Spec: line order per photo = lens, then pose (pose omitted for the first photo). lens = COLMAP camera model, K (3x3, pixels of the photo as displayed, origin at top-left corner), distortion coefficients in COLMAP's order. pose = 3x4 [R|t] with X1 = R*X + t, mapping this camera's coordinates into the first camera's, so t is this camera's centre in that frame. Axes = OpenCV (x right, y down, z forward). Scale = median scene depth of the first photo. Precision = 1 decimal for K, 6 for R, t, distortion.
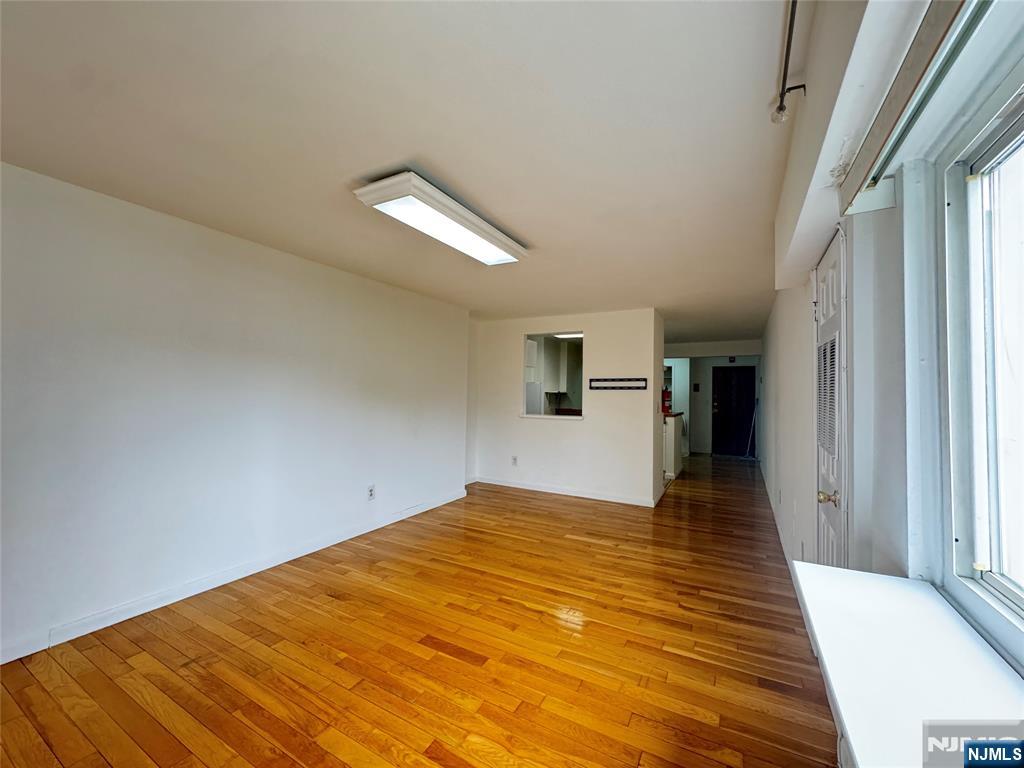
lens RADIAL K [[407.4, 0, 513.0], [0, 407.4, 382.4], [0, 0, 1]] dist [-0.002684, 0.000354]
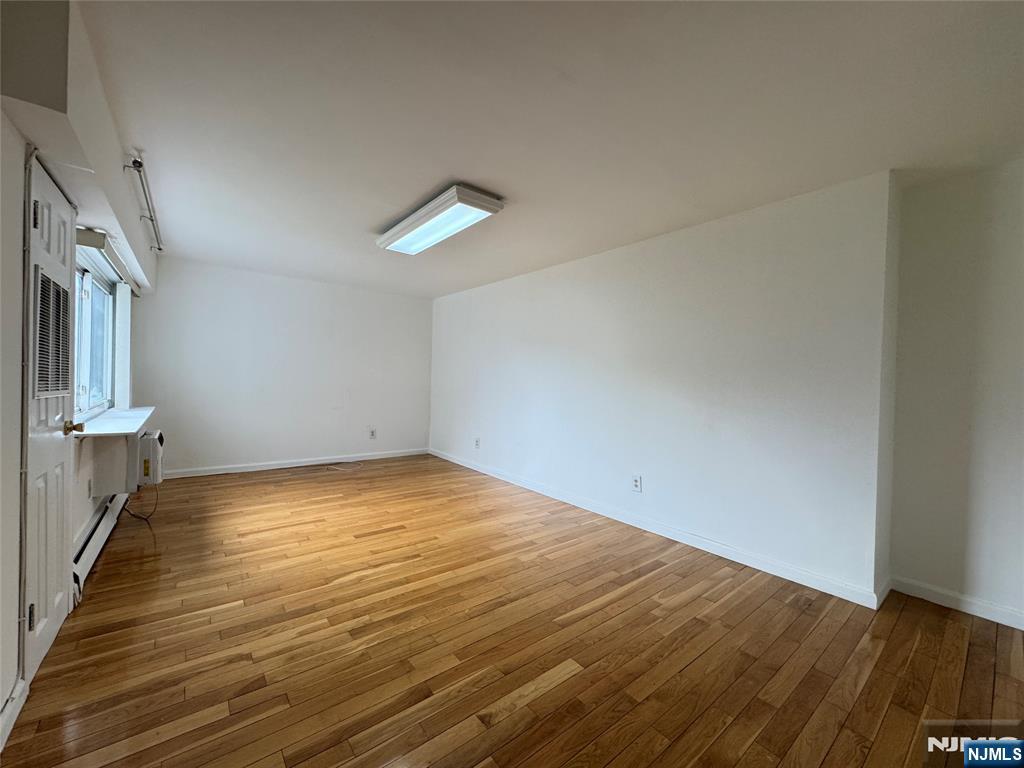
lens RADIAL K [[407.4, 0, 513.0], [0, 407.4, 382.4], [0, 0, 1]] dist [-0.002684, 0.000354]
pose [[-0.381295, -0.014539, -0.924339, 0.859169], [-0.004791, 0.999894, -0.013751, 0.097816], [0.924441, -0.000815, -0.381324, 1.632363]]
